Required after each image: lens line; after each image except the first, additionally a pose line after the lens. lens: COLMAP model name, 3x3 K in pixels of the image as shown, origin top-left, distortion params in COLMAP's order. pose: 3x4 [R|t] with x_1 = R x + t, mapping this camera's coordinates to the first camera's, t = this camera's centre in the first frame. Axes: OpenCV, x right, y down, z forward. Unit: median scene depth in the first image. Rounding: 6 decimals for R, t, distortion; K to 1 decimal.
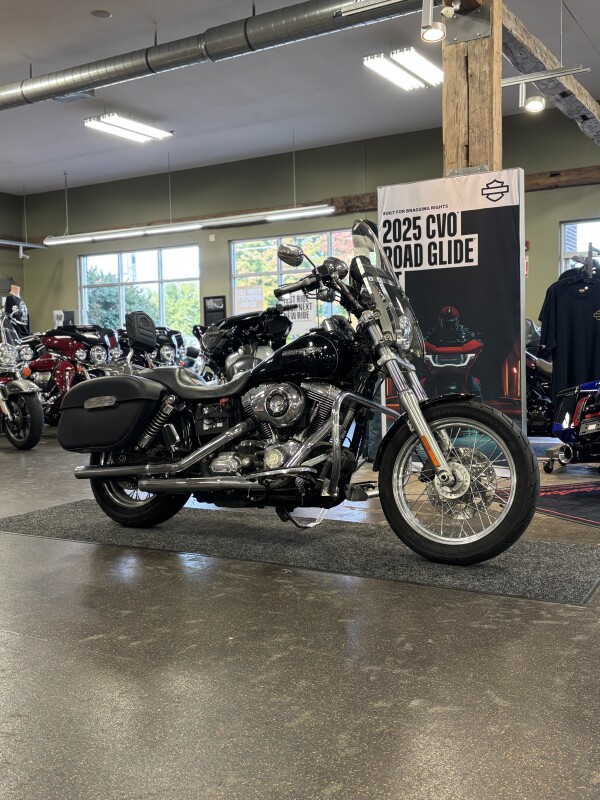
lens RADIAL K [[850.3, 0, 301.4], [0, 850.3, 408.3], [0, 0, 1]] dist [0.072467, 0.000000]
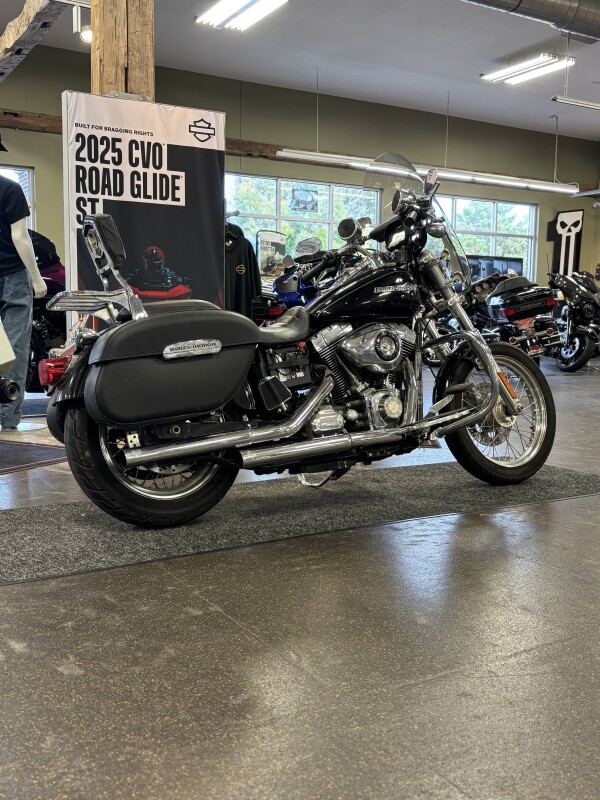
lens RADIAL K [[850.3, 0, 301.1], [0, 850.3, 393.3], [0, 0, 1]] dist [0.072467, 0.000000]
pose [[0.515657, -0.051367, 0.855254, -0.536405], [0.023762, 0.998675, 0.045655, 0.000169], [-0.856466, -0.003220, 0.516194, 0.391076]]
